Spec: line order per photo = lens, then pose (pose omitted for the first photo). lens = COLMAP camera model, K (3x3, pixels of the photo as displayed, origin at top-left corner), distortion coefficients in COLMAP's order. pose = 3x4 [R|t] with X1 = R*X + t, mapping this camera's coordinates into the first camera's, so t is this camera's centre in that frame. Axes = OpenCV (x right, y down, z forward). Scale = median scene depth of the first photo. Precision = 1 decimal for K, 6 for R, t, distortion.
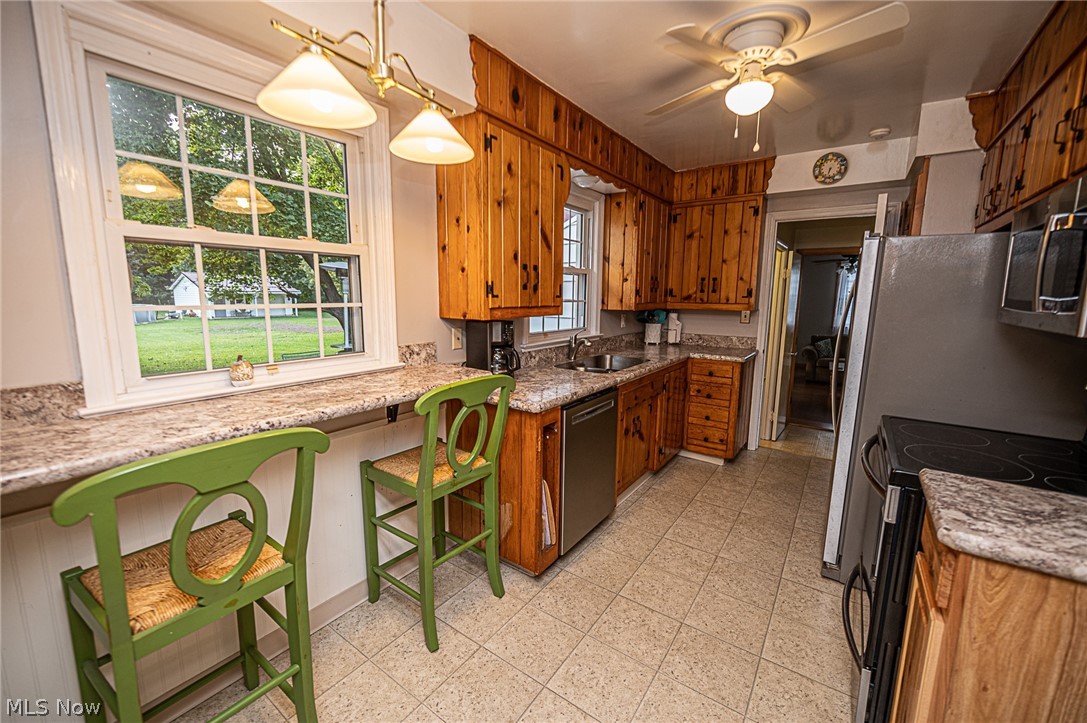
lens RADIAL K [[445.2, 0, 541.8], [0, 445.2, 358.2], [0, 0, 1]] dist [0.000528, 0.000036]
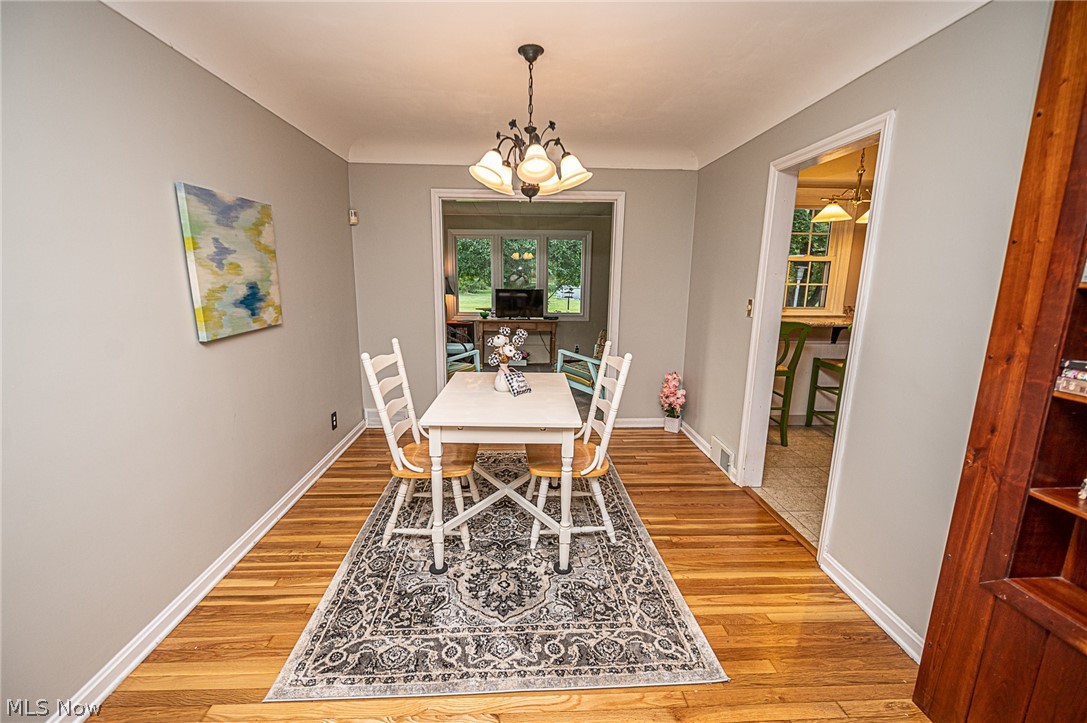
lens RADIAL K [[445.2, 0, 538.3], [0, 445.2, 364.3], [0, 0, 1]] dist [0.000528, 0.000036]
pose [[0.613083, 0.146529, -0.776311, 0.441941], [-0.119863, 0.988526, 0.091924, 0.219537], [0.780872, 0.036694, 0.623612, -1.352089]]
